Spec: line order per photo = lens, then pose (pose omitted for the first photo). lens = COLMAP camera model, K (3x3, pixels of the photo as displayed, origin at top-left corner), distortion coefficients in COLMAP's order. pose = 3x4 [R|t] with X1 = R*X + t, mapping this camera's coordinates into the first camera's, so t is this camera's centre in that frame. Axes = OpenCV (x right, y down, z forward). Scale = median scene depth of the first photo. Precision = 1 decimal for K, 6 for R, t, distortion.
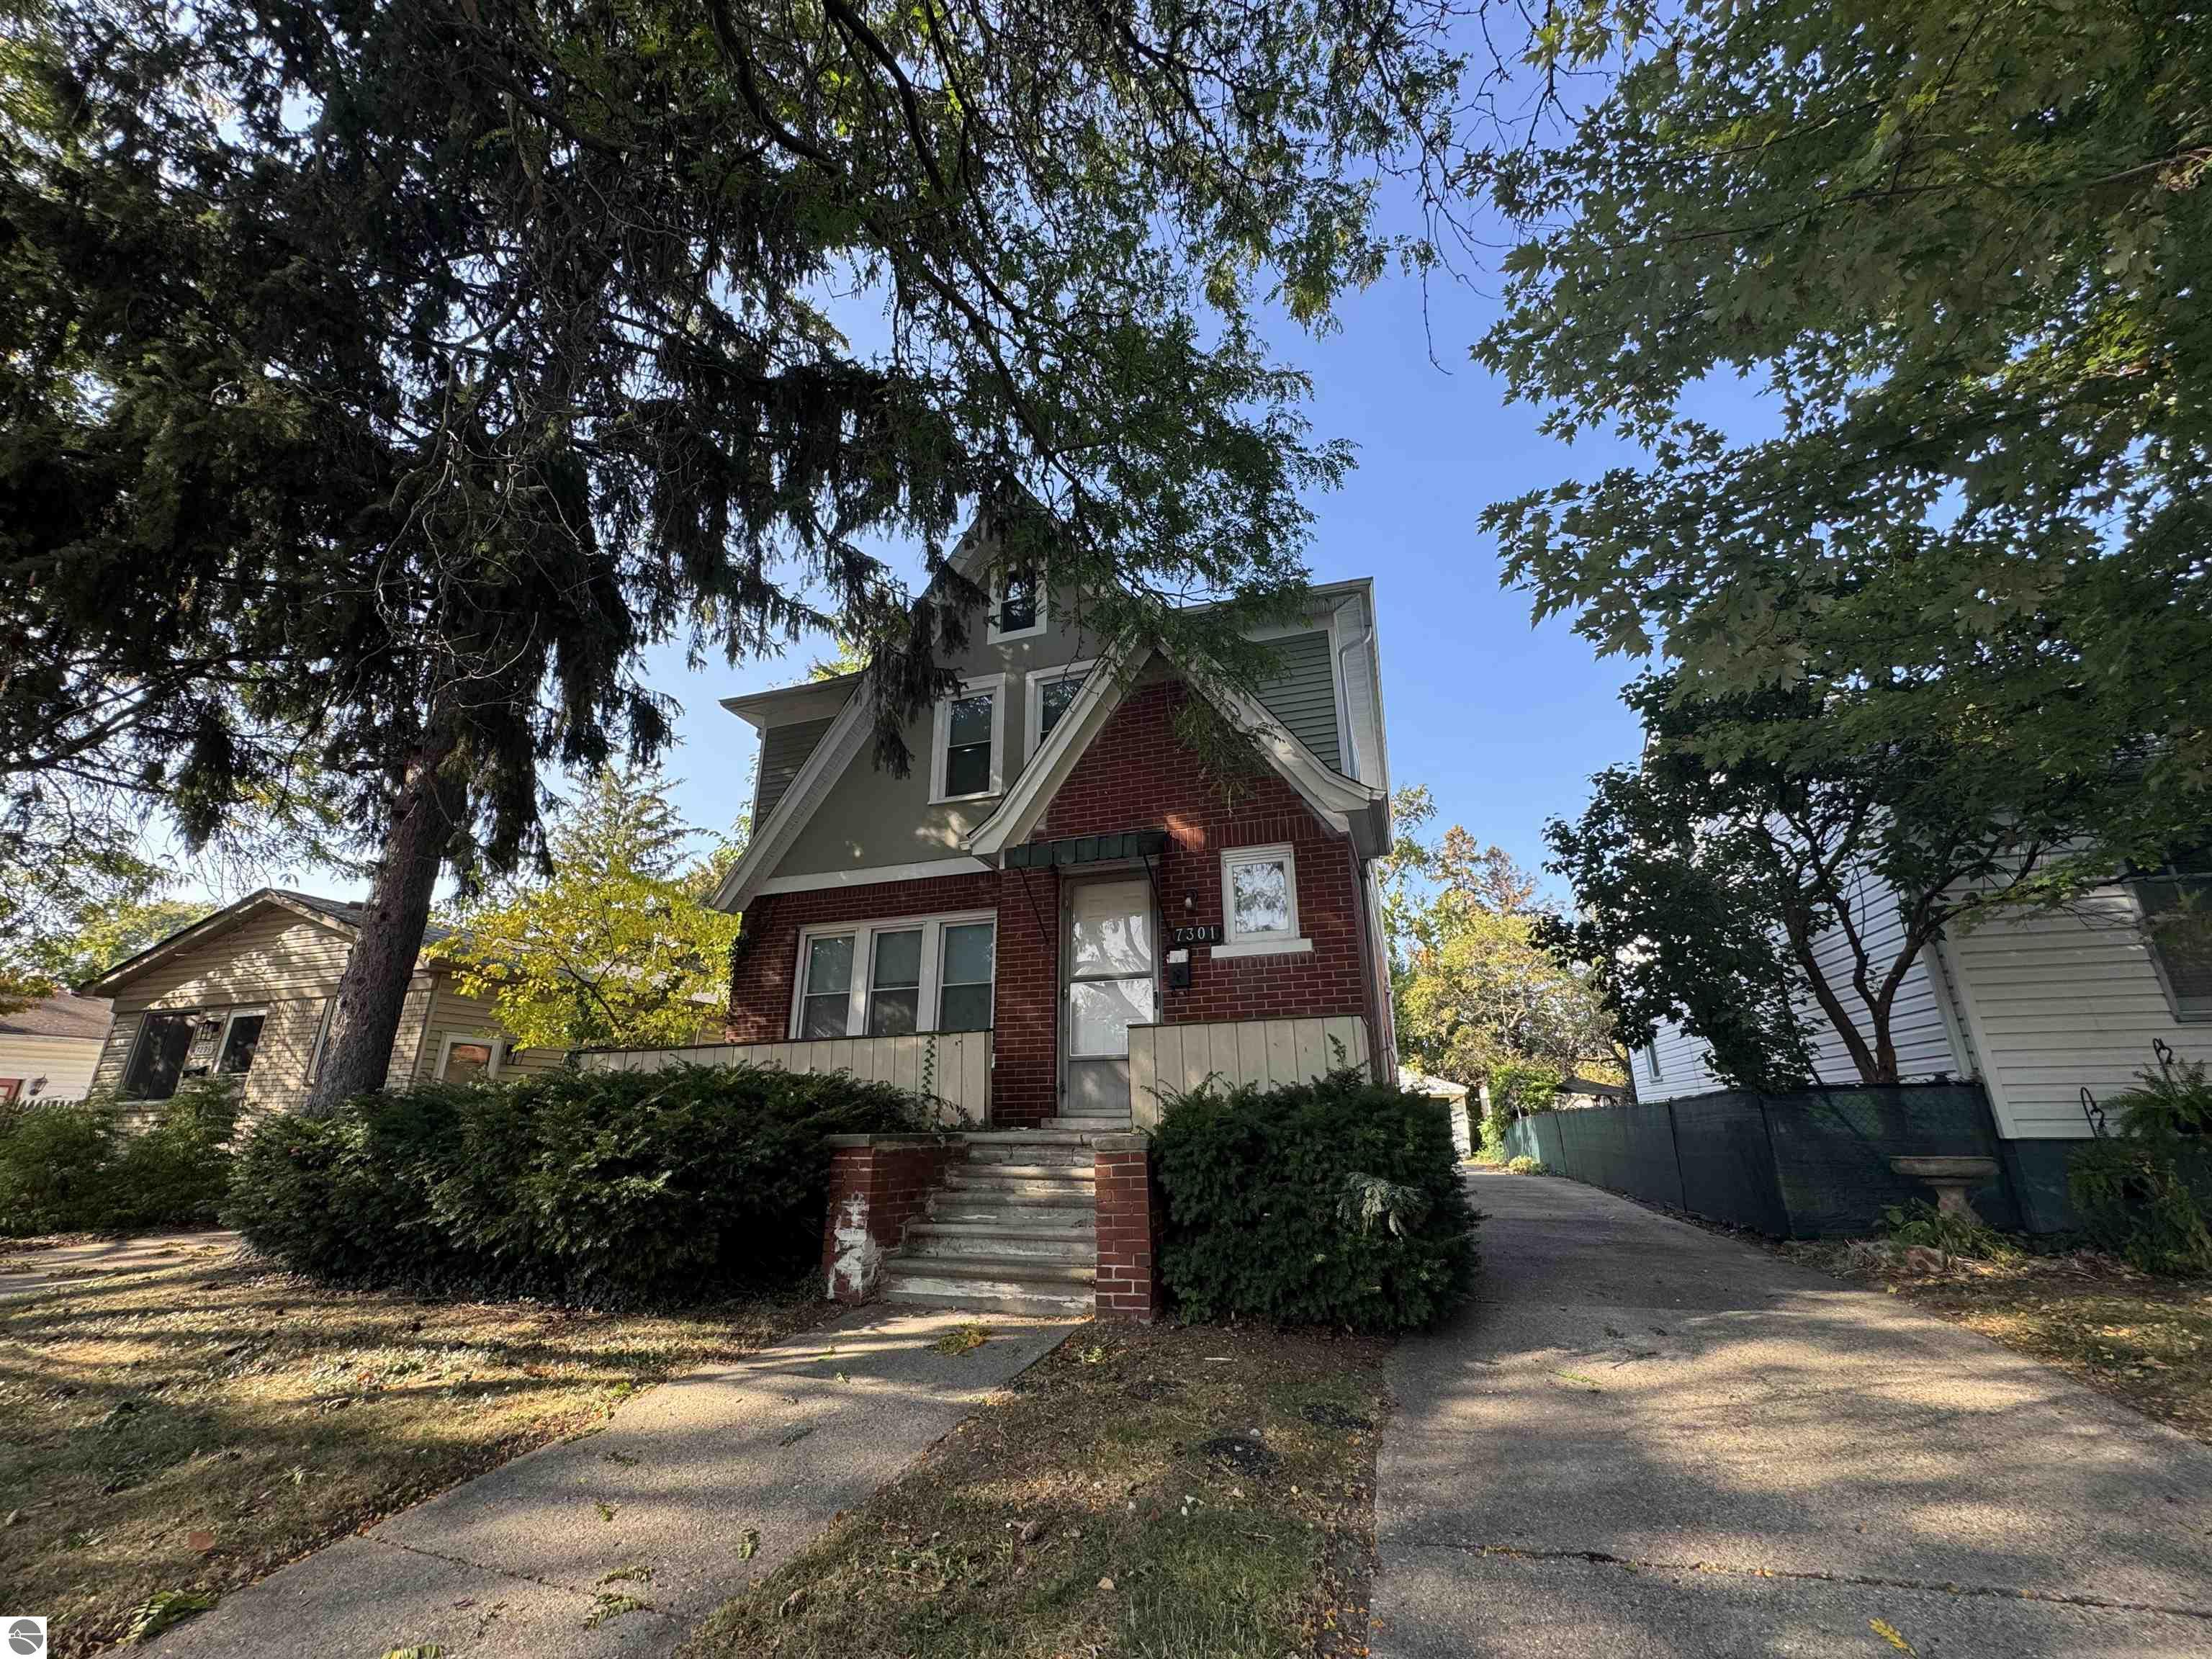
lens RADIAL K [[890.9, 0, 1118.6], [0, 890.9, 822.4], [0, 0, 1]] dist [-0.005444, 0.001429]
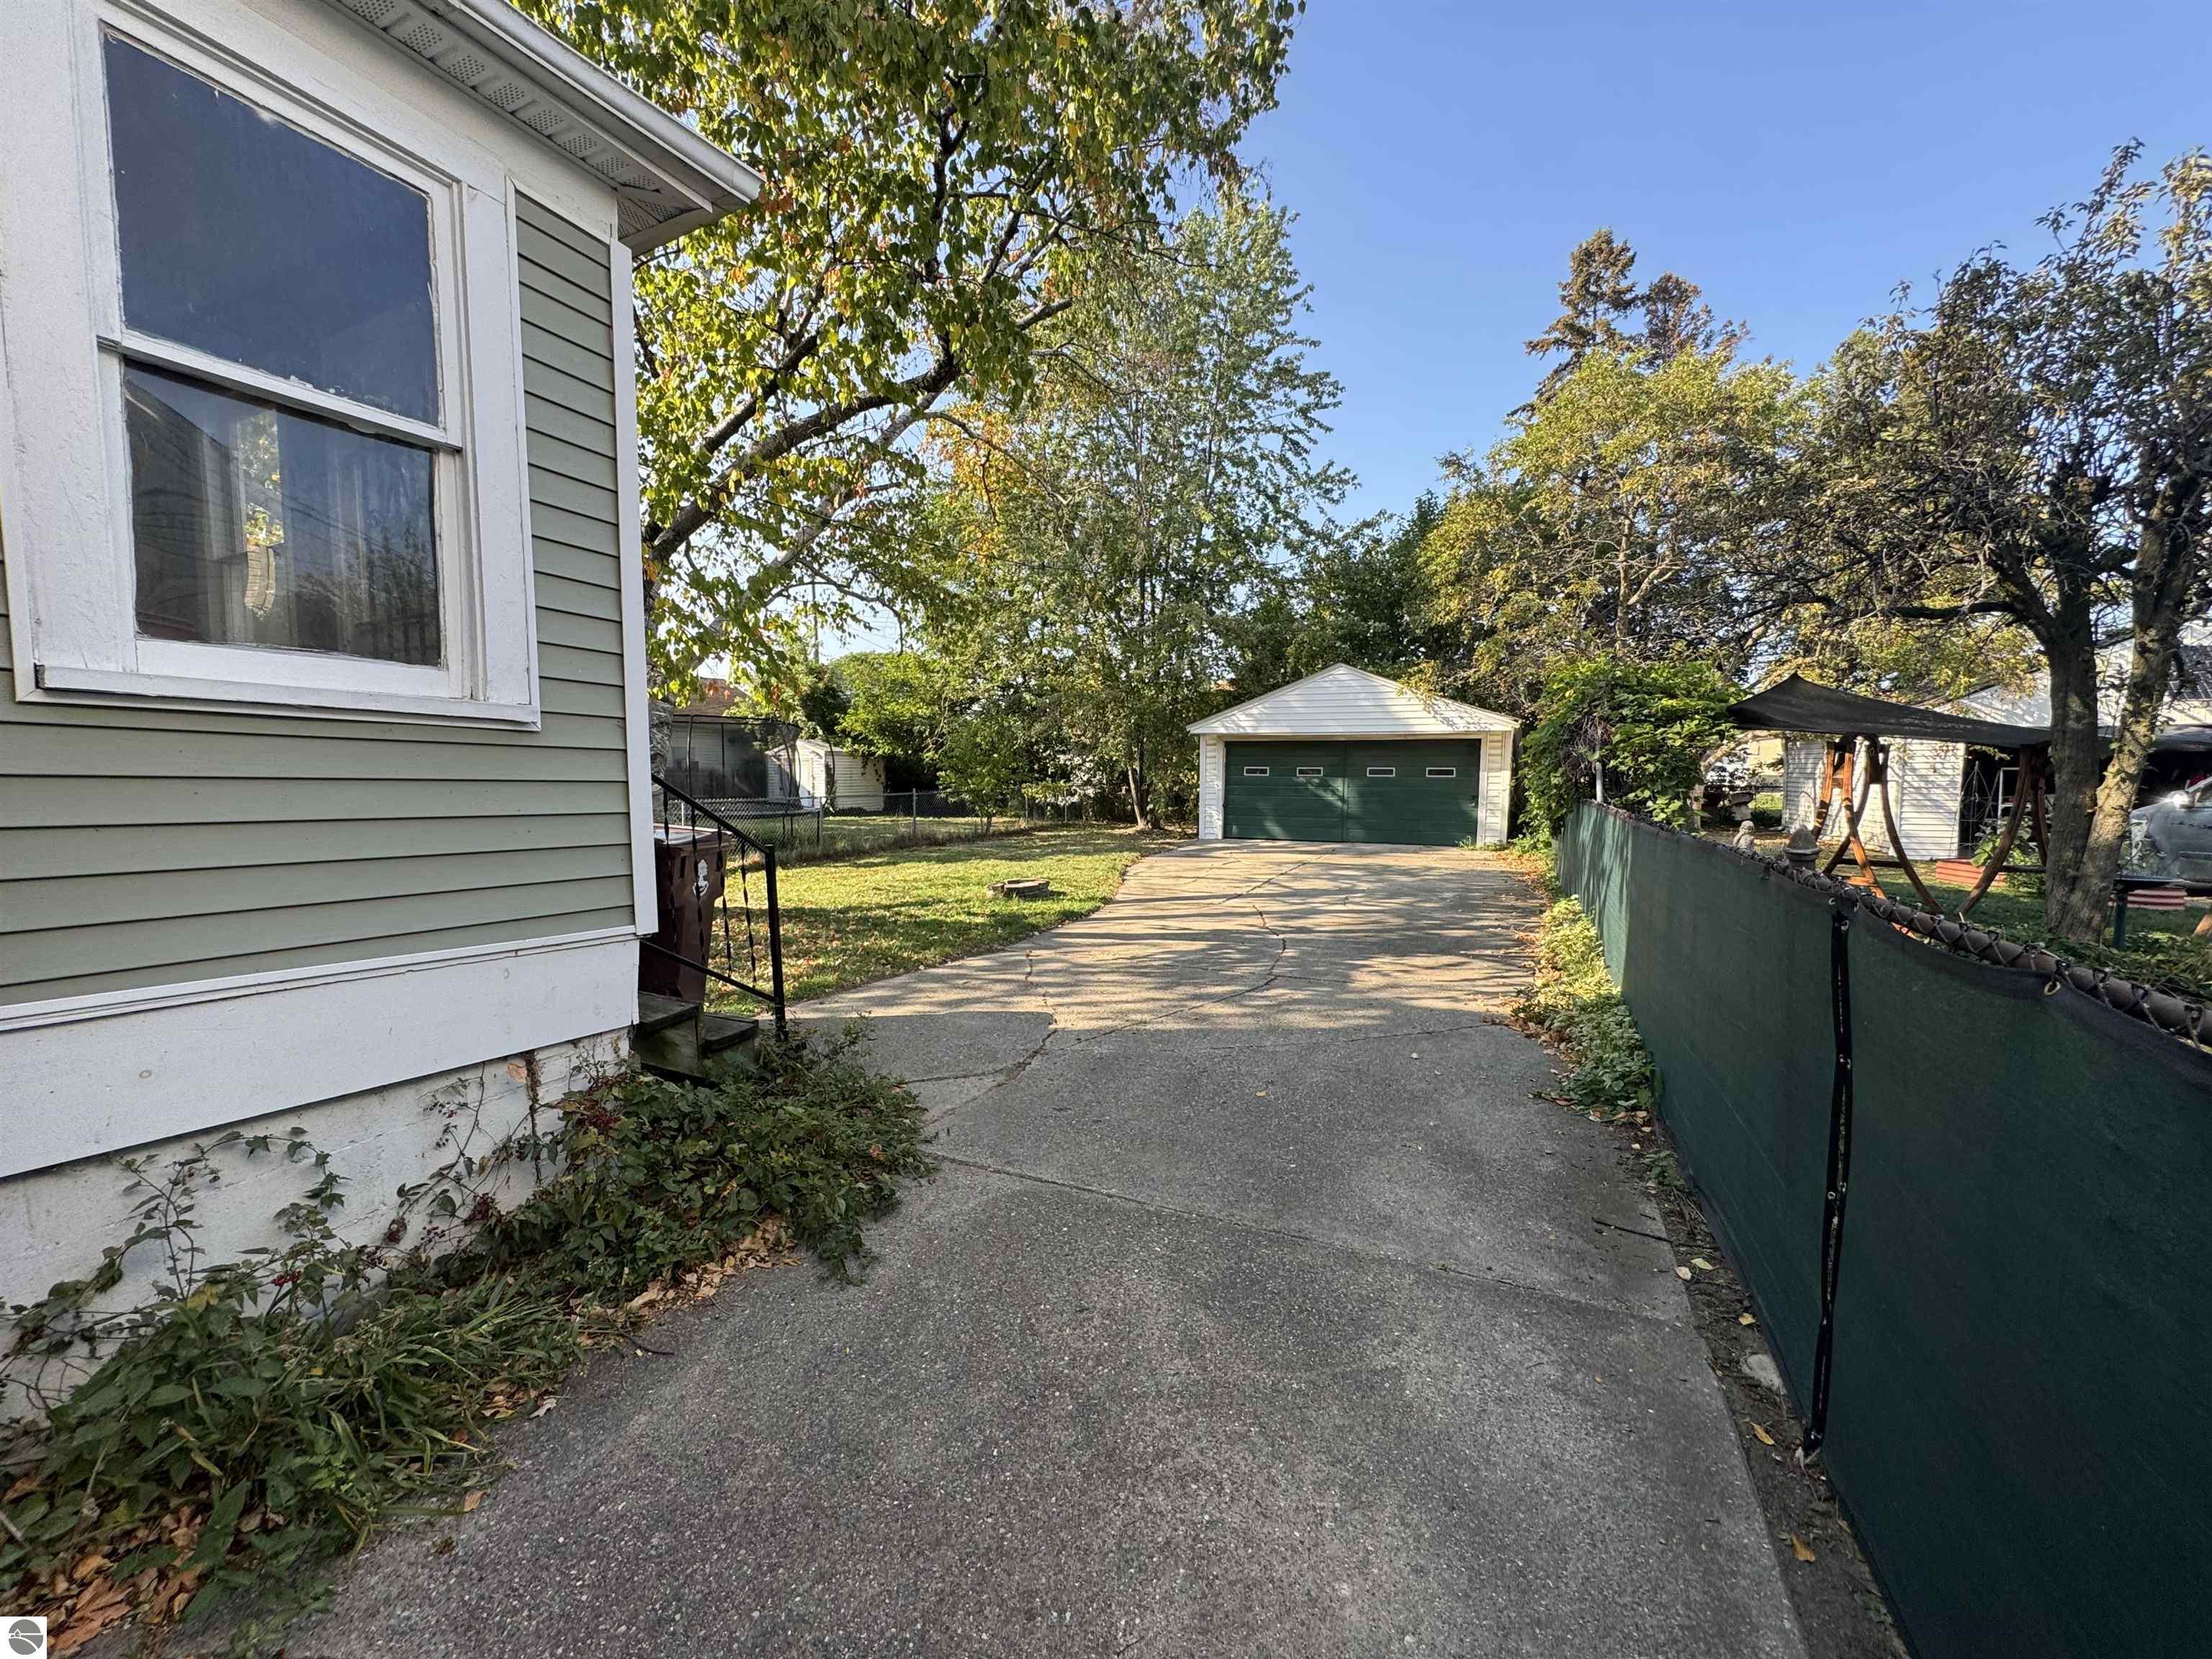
lens RADIAL K [[890.9, 0, 1098.5], [0, 890.9, 820.4], [0, 0, 1]] dist [-0.005444, 0.001429]
pose [[0.990658, 0.023041, -0.134411, 0.957753], [0.030299, 0.923799, 0.381677, 0.634900], [0.132963, -0.382184, 0.914471, 2.047438]]
